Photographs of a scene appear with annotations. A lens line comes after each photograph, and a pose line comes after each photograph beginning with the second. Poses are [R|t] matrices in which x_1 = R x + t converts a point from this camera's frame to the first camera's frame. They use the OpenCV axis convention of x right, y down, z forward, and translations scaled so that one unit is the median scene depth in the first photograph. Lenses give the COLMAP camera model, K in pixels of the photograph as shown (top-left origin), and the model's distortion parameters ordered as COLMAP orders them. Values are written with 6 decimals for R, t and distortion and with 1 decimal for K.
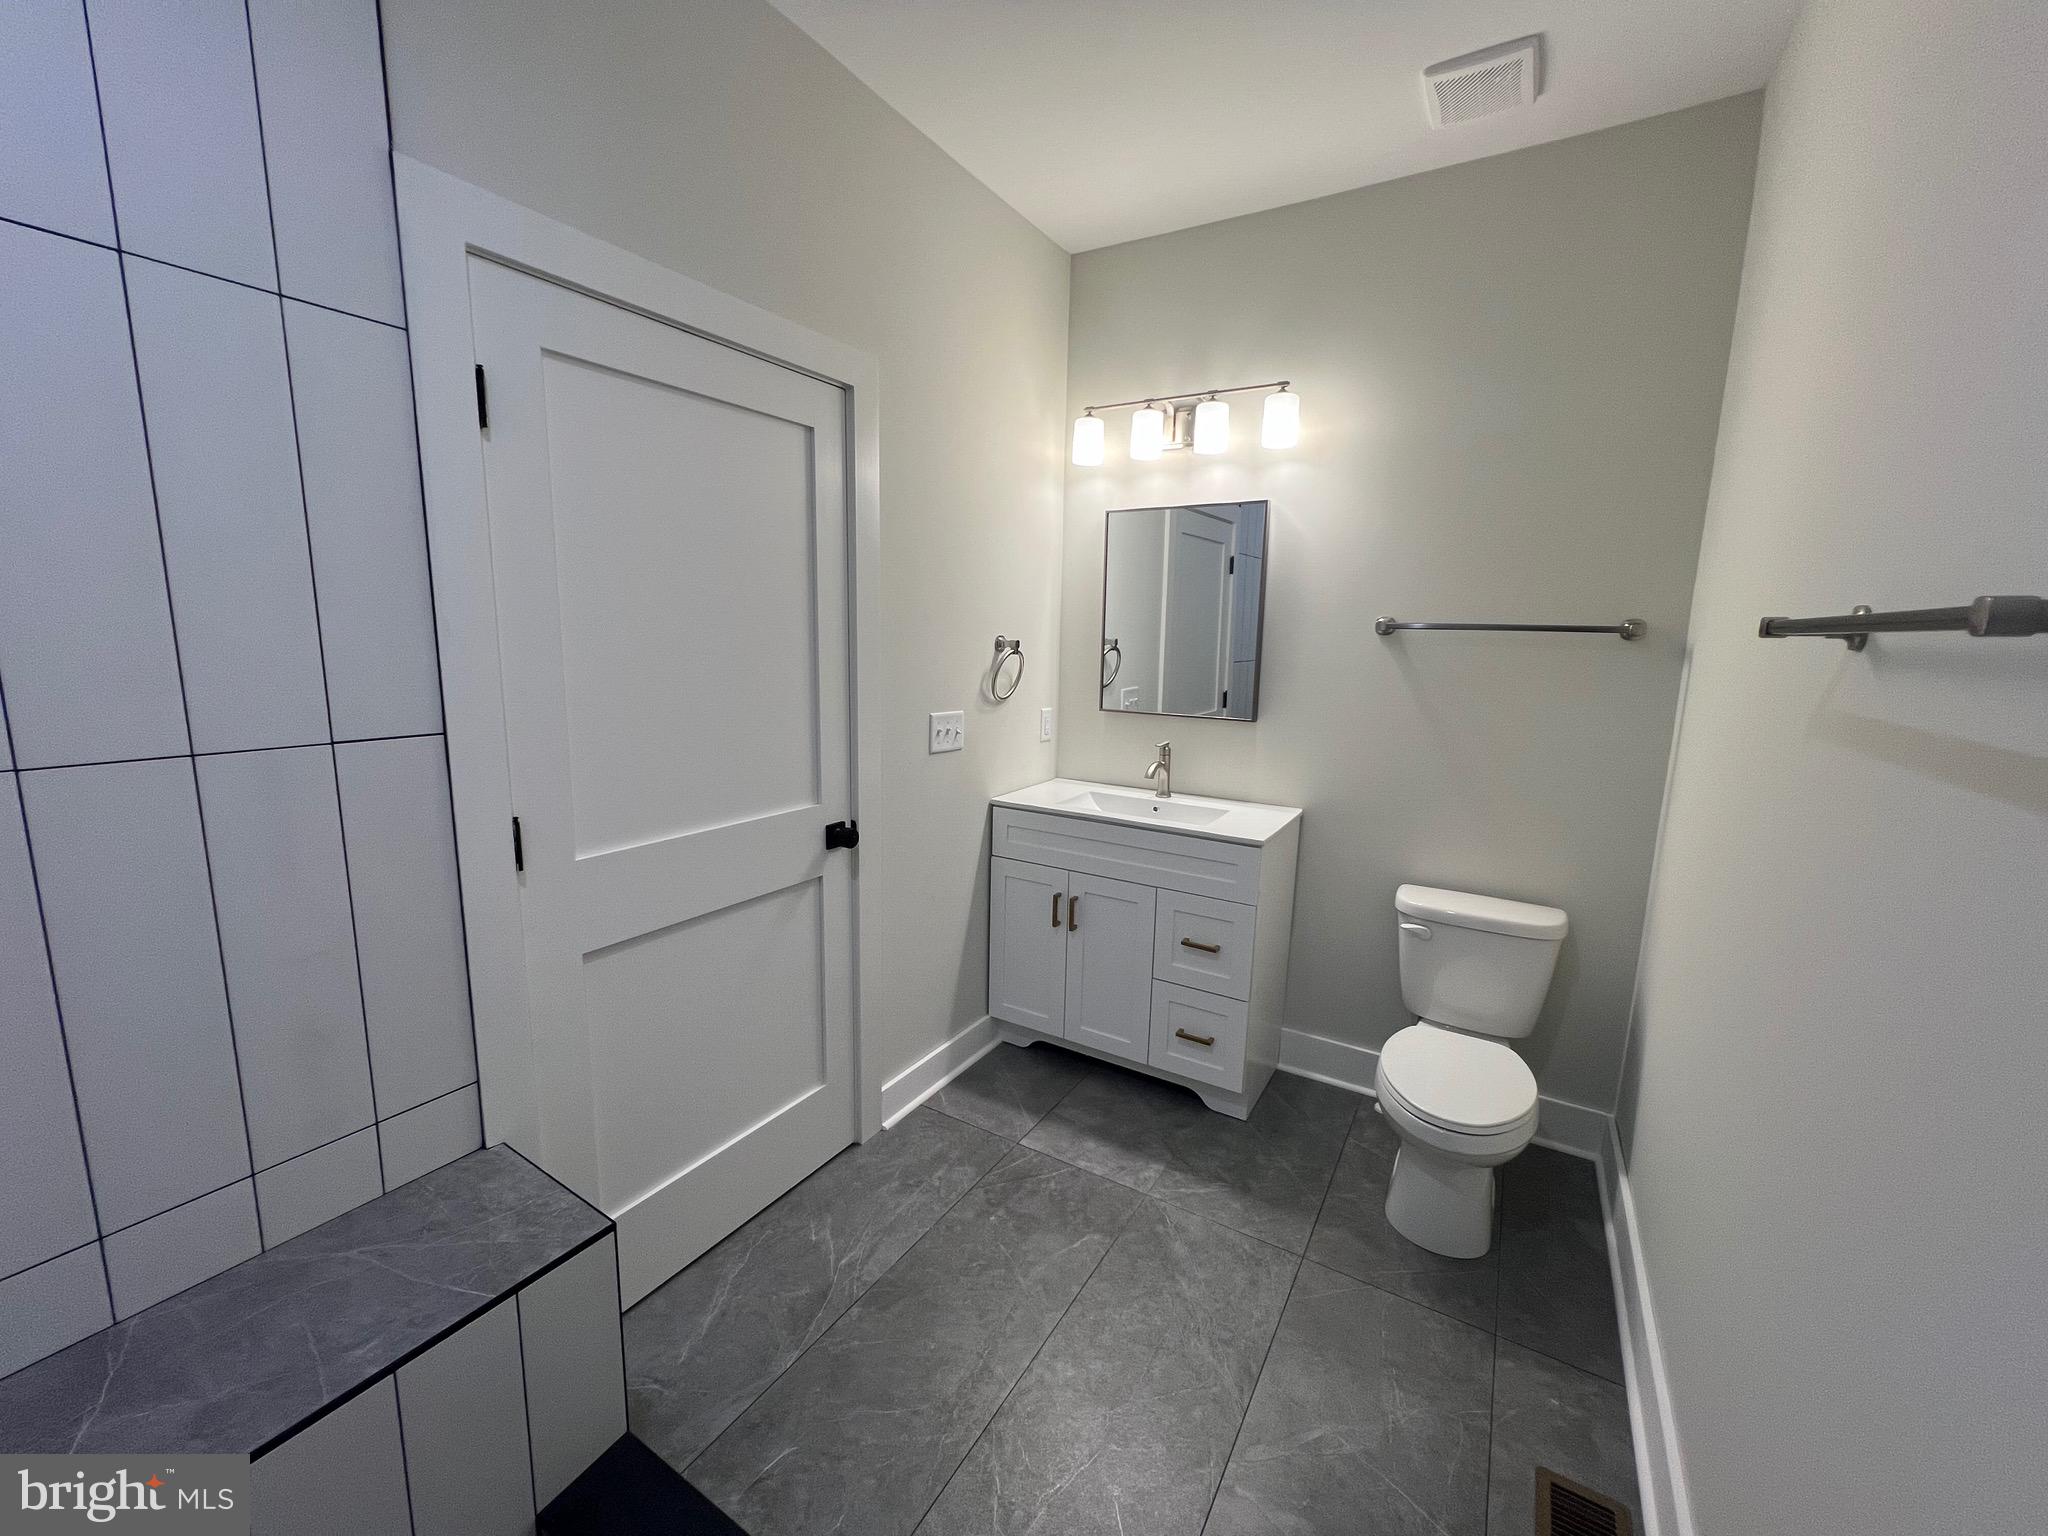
lens RADIAL K [[787.0, 0, 1021.8], [0, 787.0, 770.7], [0, 0, 1]] dist [-0.003894, 0.000409]
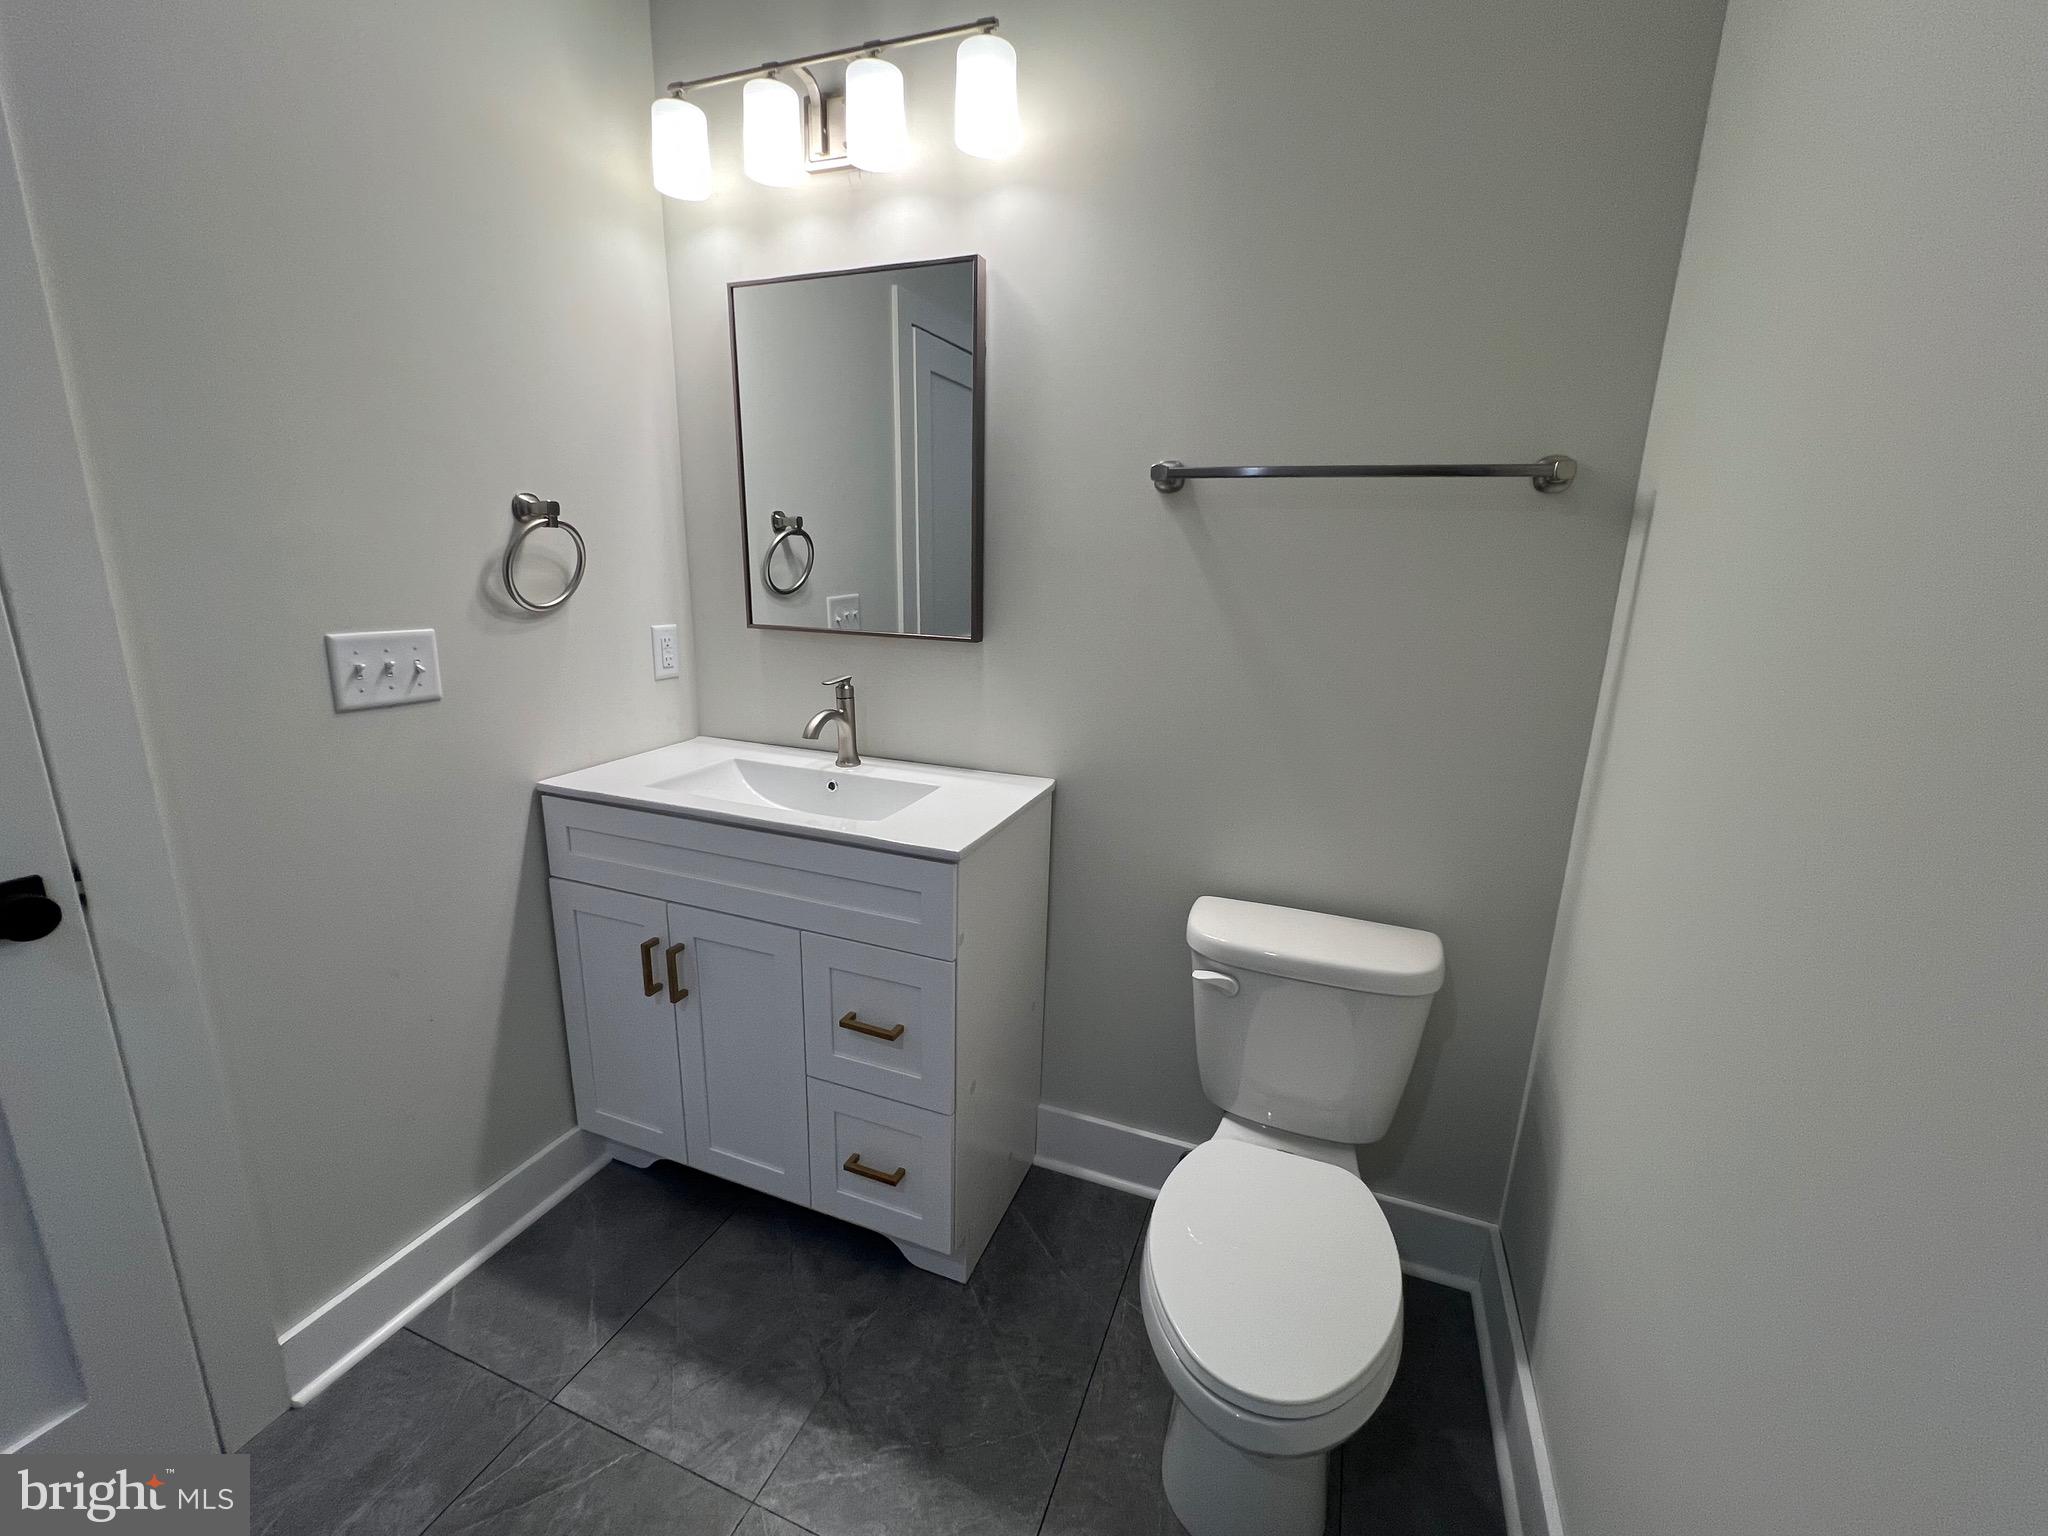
lens RADIAL K [[787.0, 0, 1023.3], [0, 787.0, 760.8], [0, 0, 1]] dist [-0.003894, 0.000409]
pose [[0.986386, -0.039160, 0.159719, 0.242291], [0.026209, 0.996254, 0.082406, -0.019769], [-0.162347, -0.077098, 0.983717, 0.402458]]
